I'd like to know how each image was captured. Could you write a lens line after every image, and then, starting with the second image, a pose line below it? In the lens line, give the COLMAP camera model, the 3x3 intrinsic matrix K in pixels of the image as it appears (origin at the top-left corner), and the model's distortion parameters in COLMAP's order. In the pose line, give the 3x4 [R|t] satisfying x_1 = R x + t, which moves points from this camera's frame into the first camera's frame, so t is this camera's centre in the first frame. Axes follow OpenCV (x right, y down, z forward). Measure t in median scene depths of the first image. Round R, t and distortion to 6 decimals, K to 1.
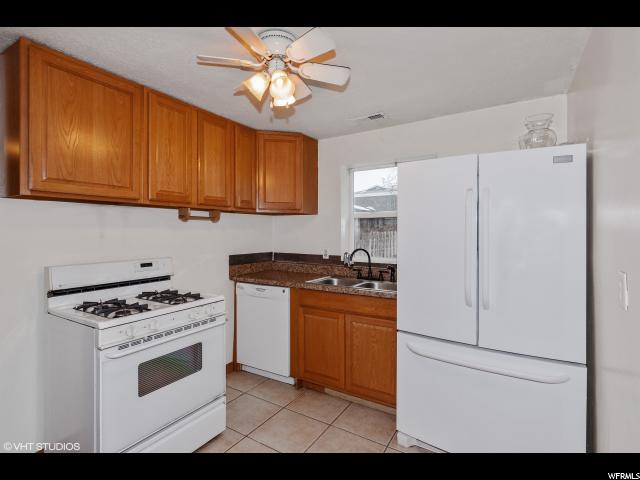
lens RADIAL K [[313.3, 0, 321.7], [0, 313.3, 231.6], [0, 0, 1]] dist [-0.000448, -0.000111]
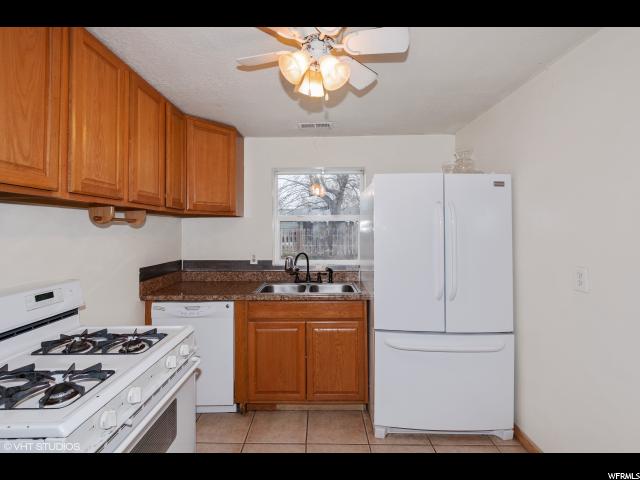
lens RADIAL K [[287.0, 0, 320.0], [0, 287.0, 226.6], [0, 0, 1]] dist [0.000297, -0.000051]
pose [[0.861760, 0.001118, 0.507315, -0.316352], [0.005757, 0.999912, -0.011982, -0.018177], [-0.507283, 0.013246, 0.861678, 0.195951]]
